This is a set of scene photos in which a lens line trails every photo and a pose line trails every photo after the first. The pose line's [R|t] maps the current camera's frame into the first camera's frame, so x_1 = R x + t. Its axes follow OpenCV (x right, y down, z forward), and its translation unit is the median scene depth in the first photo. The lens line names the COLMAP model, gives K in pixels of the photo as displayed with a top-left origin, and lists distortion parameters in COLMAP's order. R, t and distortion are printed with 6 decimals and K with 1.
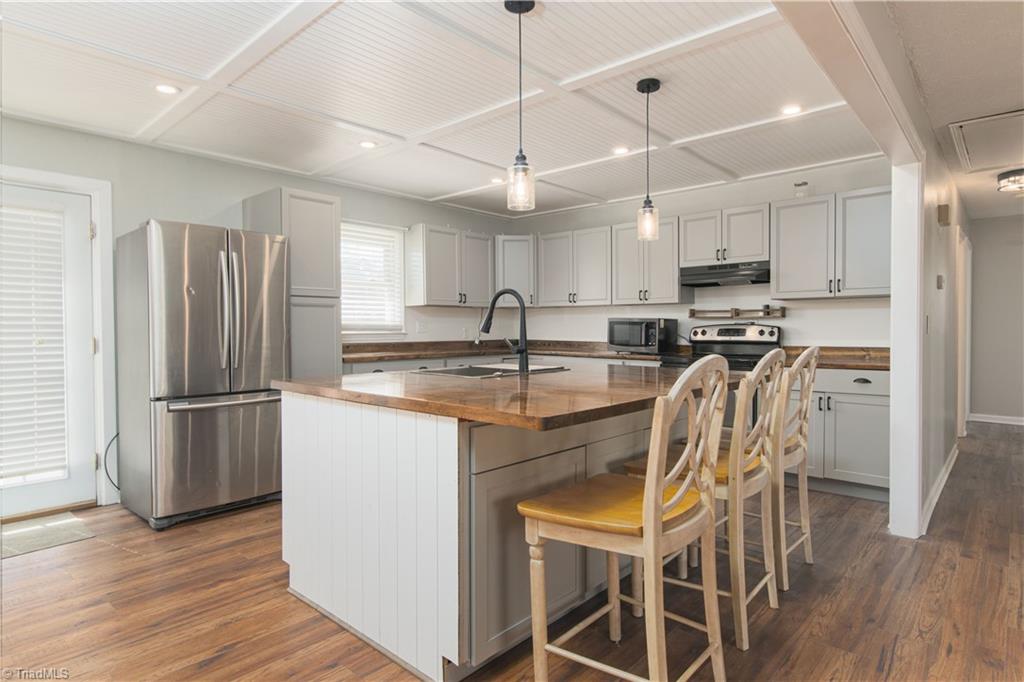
lens RADIAL K [[538.9, 0, 521.4], [0, 538.9, 333.5], [0, 0, 1]] dist [-0.000923, 0.001011]
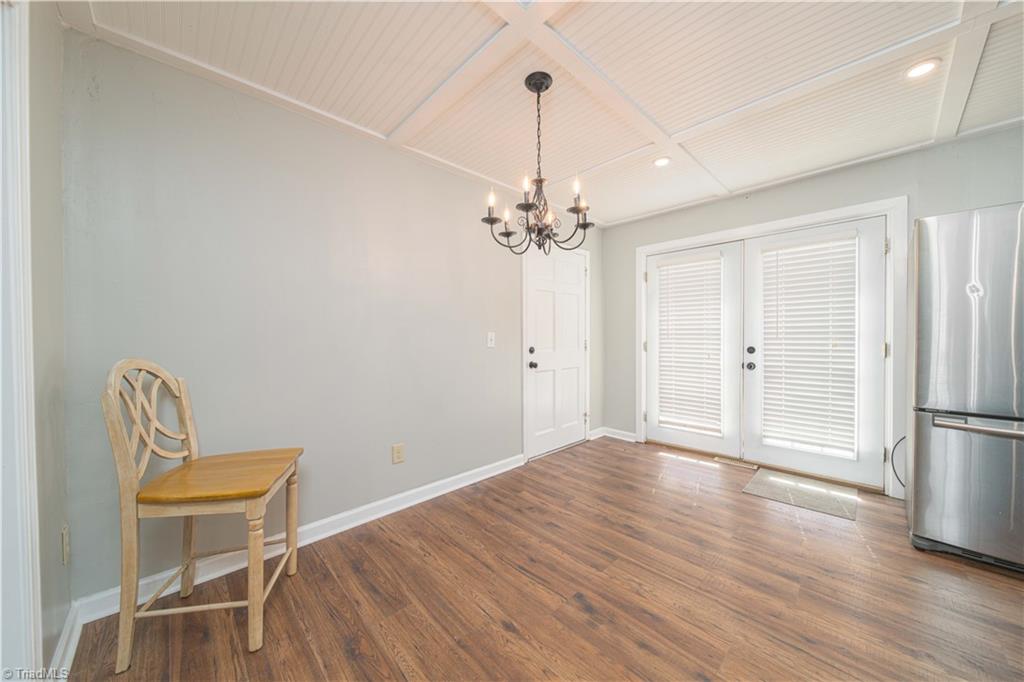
lens RADIAL K [[360.7, 0, 513.6], [0, 360.7, 340.9], [0, 0, 1]] dist [0.000968, 0.000221]
pose [[-0.063956, 0.010863, -0.997894, -0.002718], [-0.004146, 0.999929, 0.011151, -0.000811], [0.997944, 0.004850, -0.063907, 0.305902]]
